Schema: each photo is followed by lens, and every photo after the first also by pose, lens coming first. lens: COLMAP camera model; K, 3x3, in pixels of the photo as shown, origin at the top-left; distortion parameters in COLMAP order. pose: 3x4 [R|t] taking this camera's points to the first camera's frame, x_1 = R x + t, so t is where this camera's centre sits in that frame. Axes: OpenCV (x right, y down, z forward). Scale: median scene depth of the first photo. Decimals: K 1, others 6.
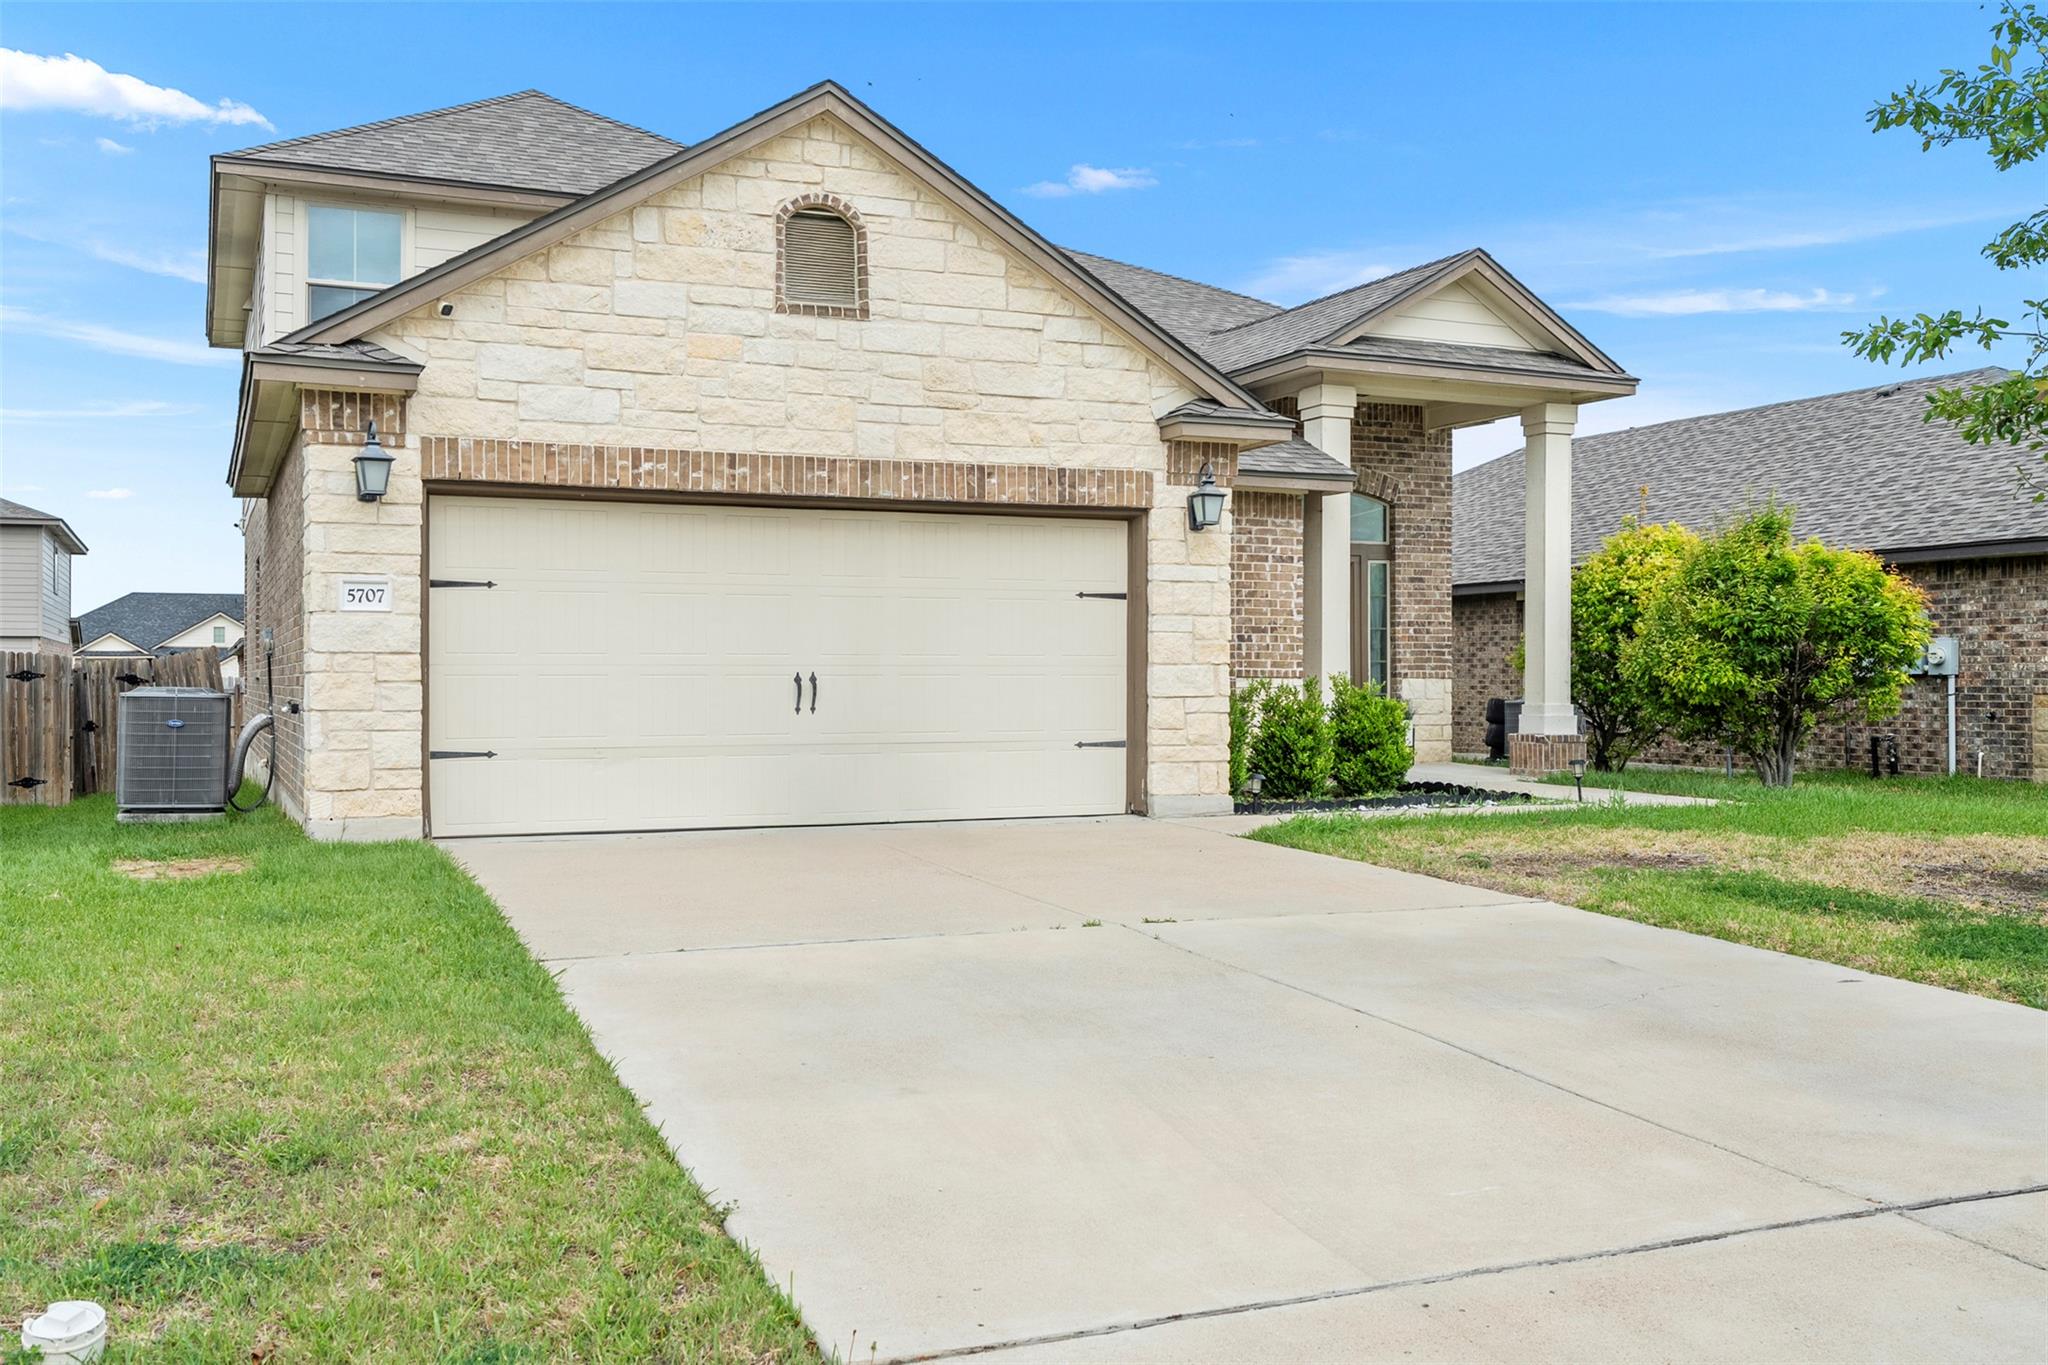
lens RADIAL K [[1901.4, 0, 1028.1], [0, 1901.4, 678.5], [0, 0, 1]] dist [0.012042, 0.000000]
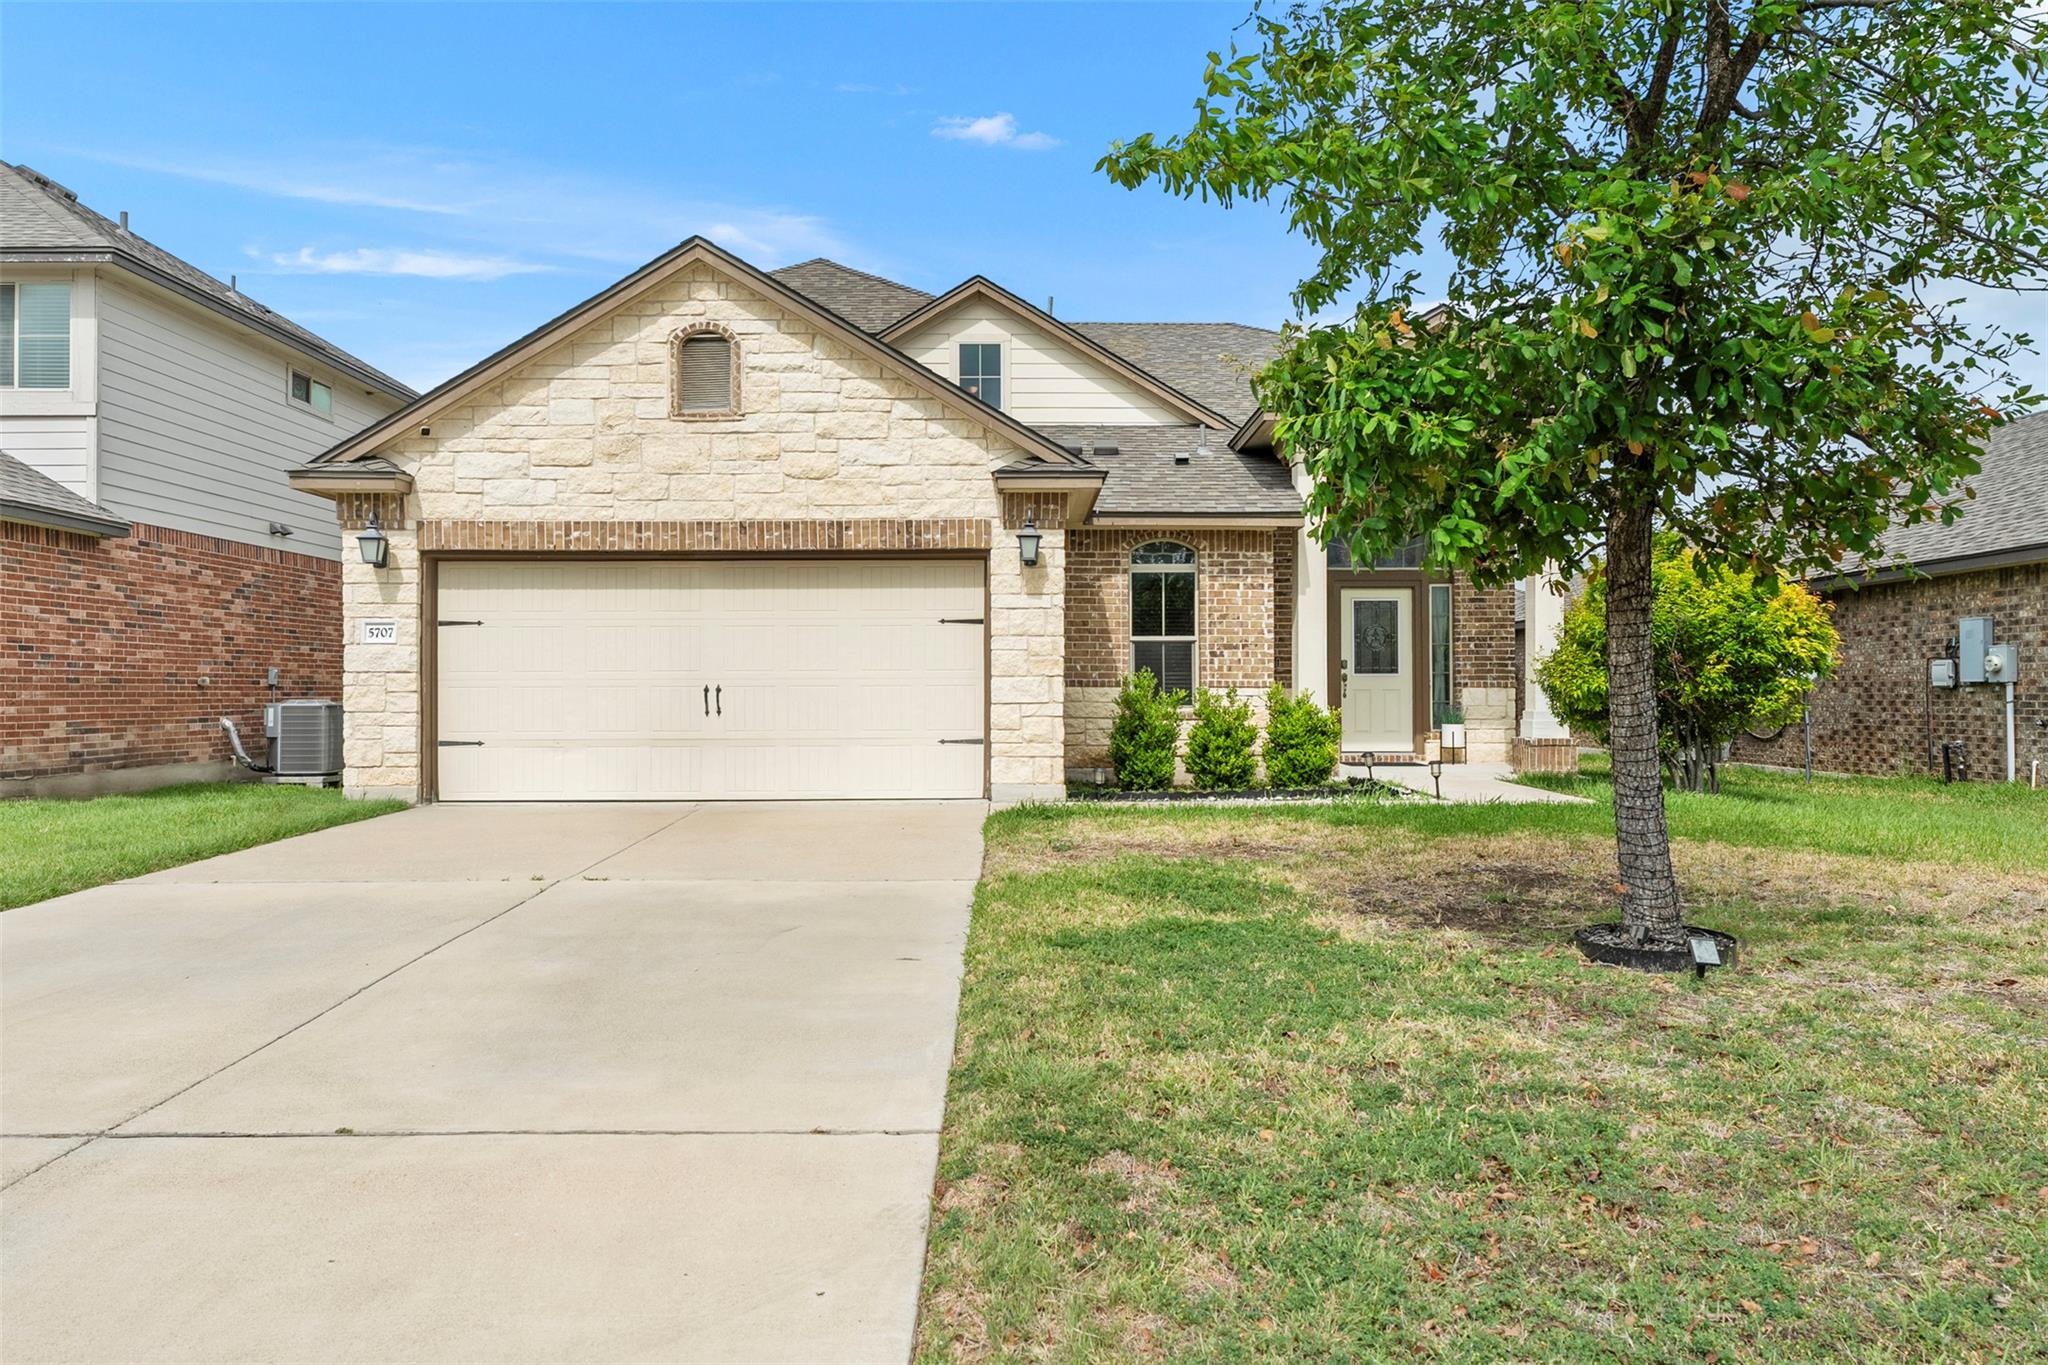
lens RADIAL K [[1480.8, 0, 1023.9], [0, 1480.8, 687.2], [0, 0, 1]] dist [-0.000934, 0.001409]
pose [[0.919416, -0.003556, -0.393271, 0.457385], [0.002777, 0.999993, -0.002548, 0.001916], [0.393277, 0.001250, 0.919419, 0.130977]]
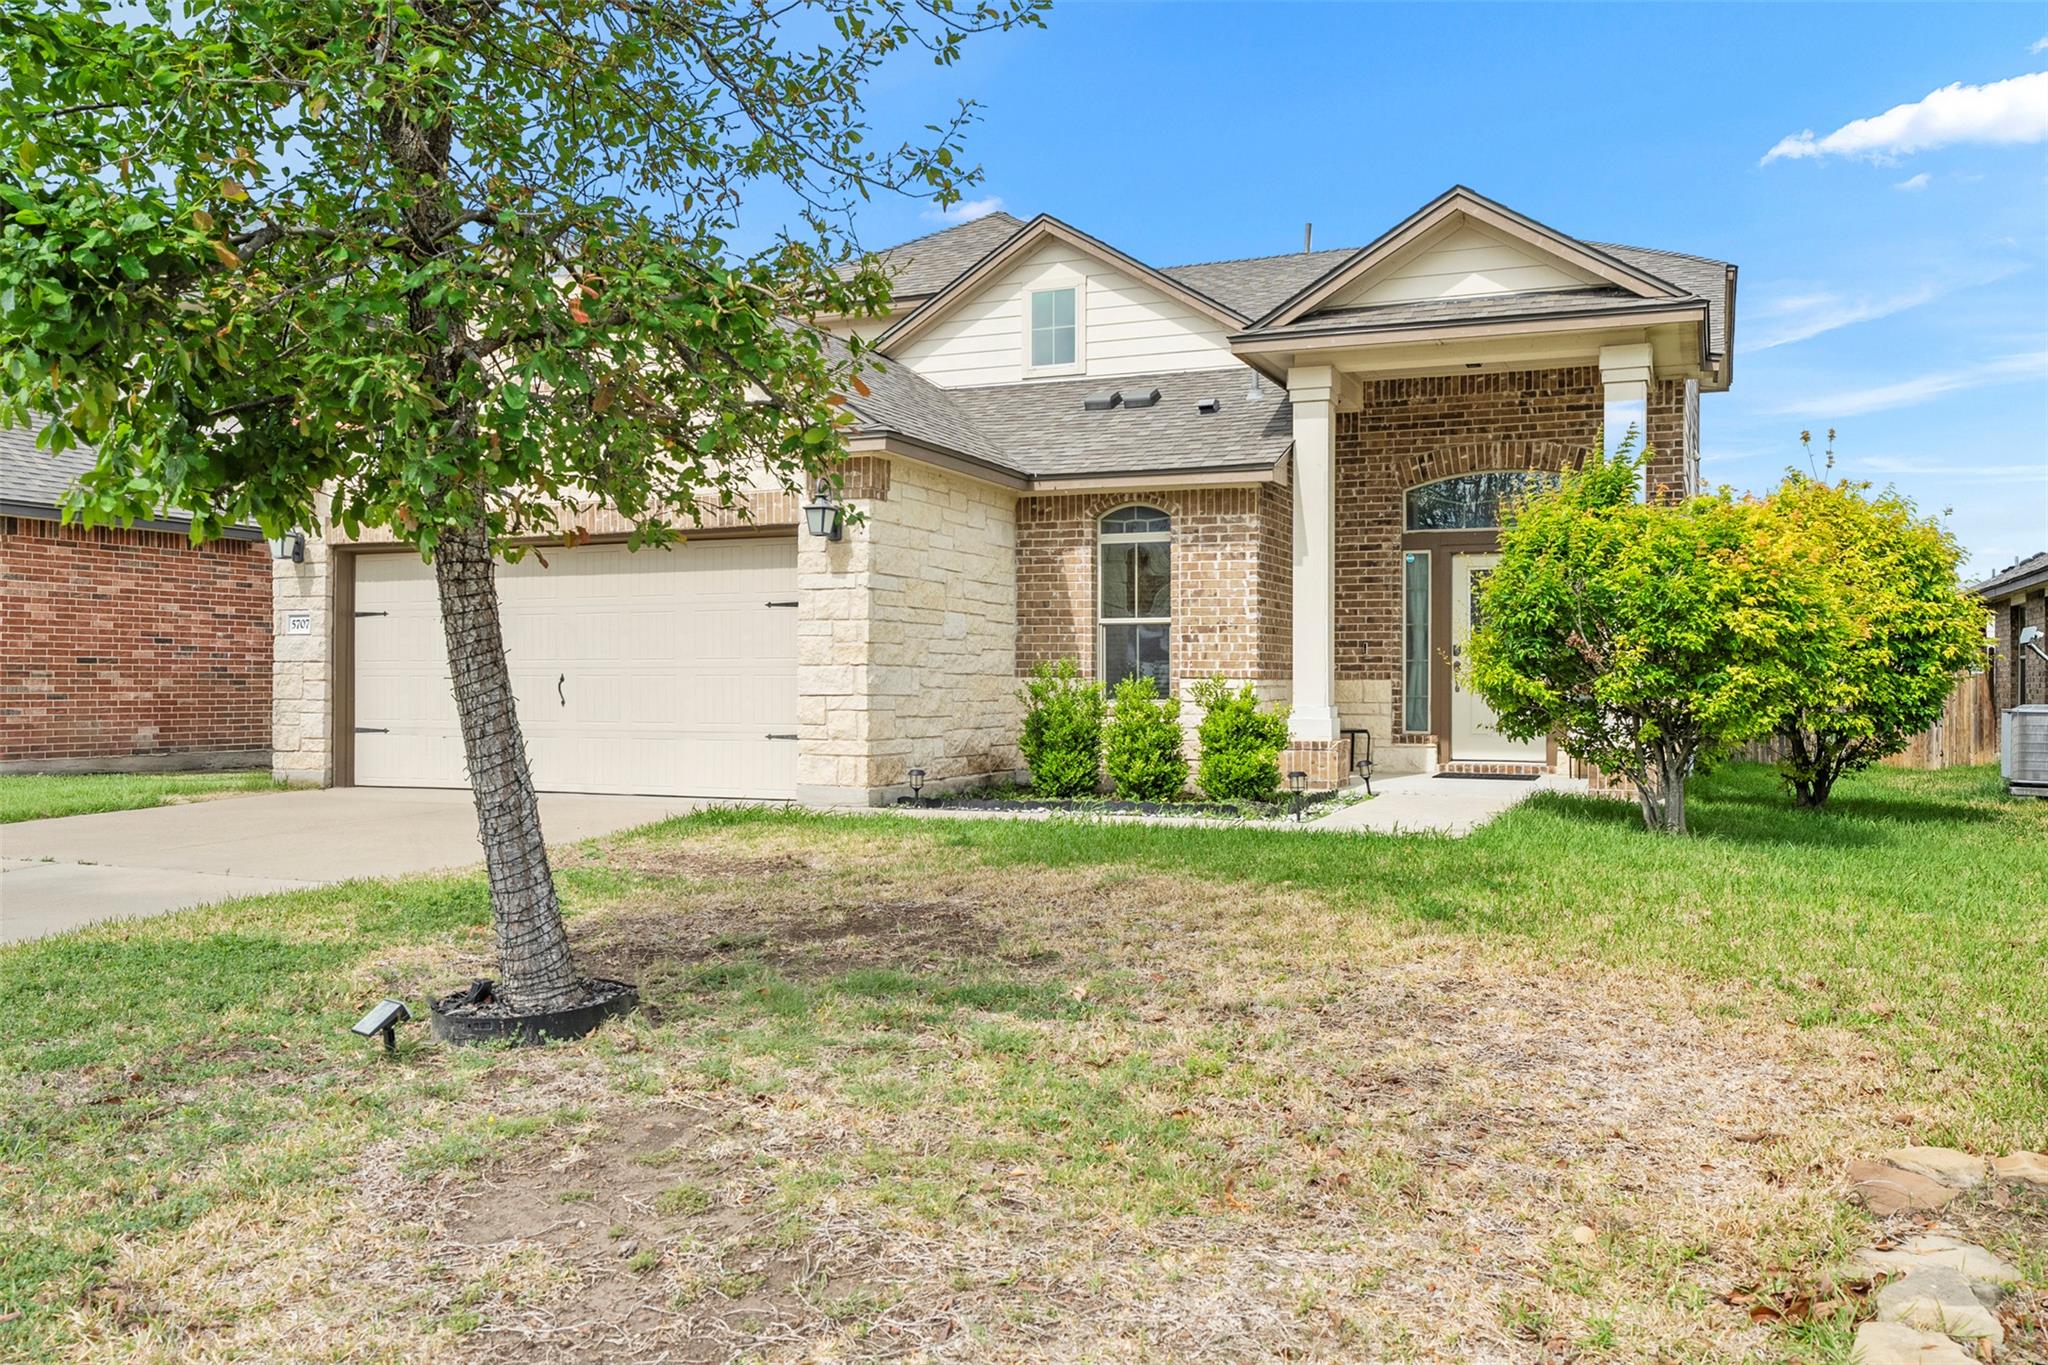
lens RADIAL K [[1608.8, 0, 1020.4], [0, 1608.8, 685.6], [0, 0, 1]] dist [0.002491, 0.000269]
pose [[0.679696, 0.001980, -0.733491, 0.834331], [-0.001248, 0.999998, 0.001543, 0.002737], [0.733492, -0.000133, 0.679698, 0.457485]]
